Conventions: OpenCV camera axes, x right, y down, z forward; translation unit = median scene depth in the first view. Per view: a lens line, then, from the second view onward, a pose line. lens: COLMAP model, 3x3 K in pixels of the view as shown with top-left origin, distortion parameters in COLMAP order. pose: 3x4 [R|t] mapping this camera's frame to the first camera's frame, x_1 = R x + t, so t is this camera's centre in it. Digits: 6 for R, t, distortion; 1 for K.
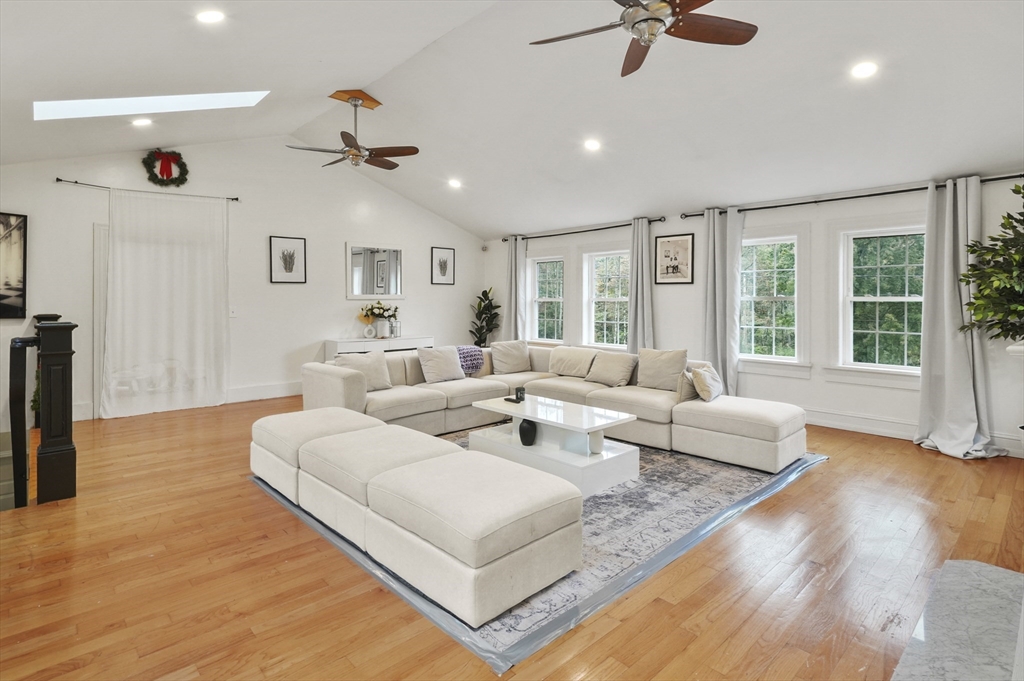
lens RADIAL K [[502.7, 0, 529.2], [0, 502.7, 300.0], [0, 0, 1]] dist [0.005352, -0.004158]
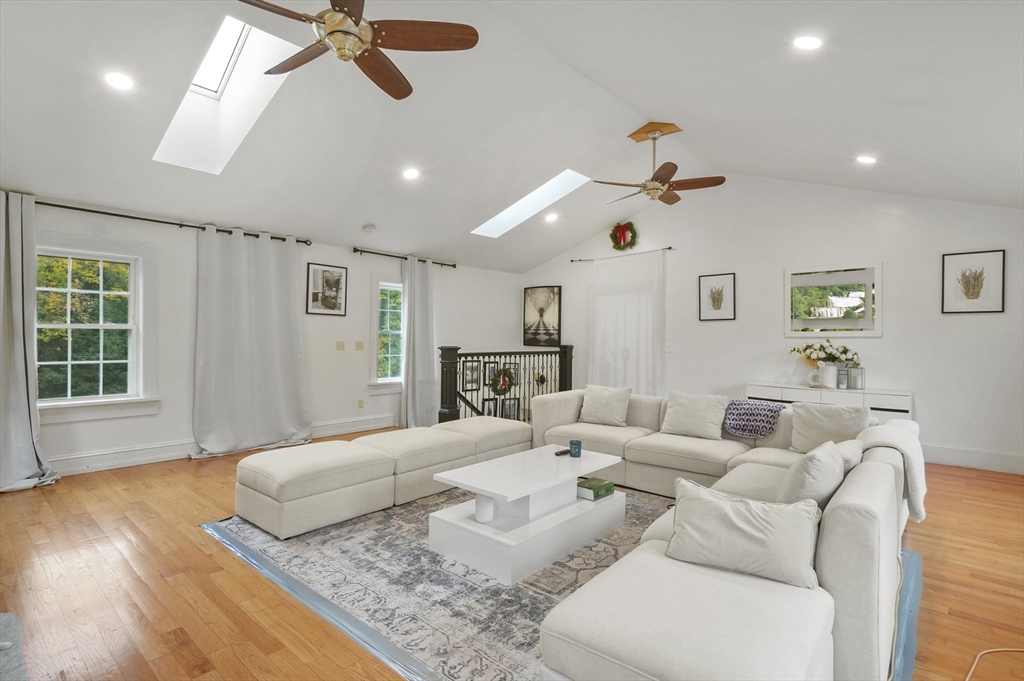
lens RADIAL K [[502.7, 0, 497.7], [0, 502.7, 337.2], [0, 0, 1]] dist [0.005352, -0.004158]
pose [[0.078861, 0.000733, -0.996885, 0.950433], [-0.009293, 0.999957, 0.000000, 0.007577], [0.996842, 0.009264, 0.078865, 0.965322]]
